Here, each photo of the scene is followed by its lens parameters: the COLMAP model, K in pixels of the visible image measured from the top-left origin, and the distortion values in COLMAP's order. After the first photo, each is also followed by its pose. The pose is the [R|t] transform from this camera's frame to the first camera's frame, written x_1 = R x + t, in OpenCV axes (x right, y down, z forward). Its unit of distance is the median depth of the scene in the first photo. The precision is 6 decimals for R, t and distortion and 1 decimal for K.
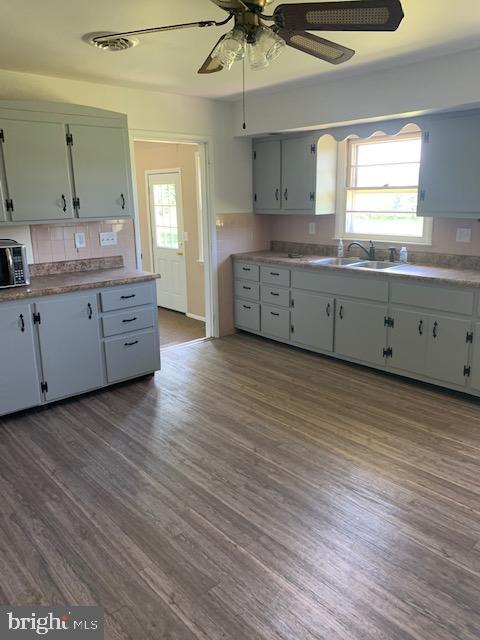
lens RADIAL K [[492.3, 0, 245.6], [0, 492.3, 318.7], [0, 0, 1]] dist [0.057046, -0.047518]
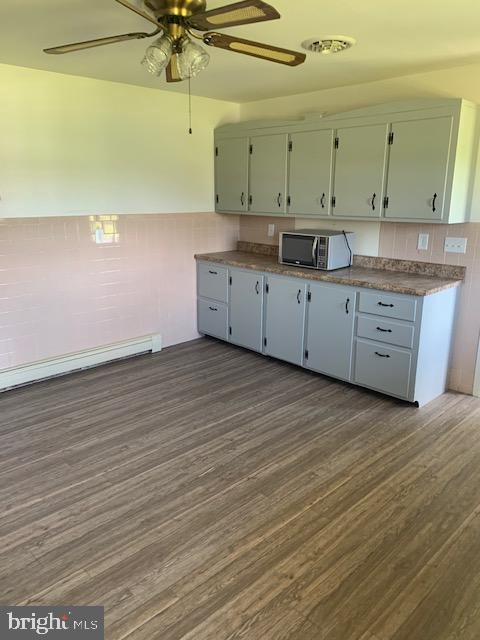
lens RADIAL K [[492.3, 0, 246.9], [0, 492.3, 320.6], [0, 0, 1]] dist [0.057046, -0.047518]
pose [[0.039262, 0.272347, -0.961398, 0.702253], [-0.252715, 0.933567, 0.254143, -0.201817], [0.966744, 0.232981, 0.105480, 0.709687]]
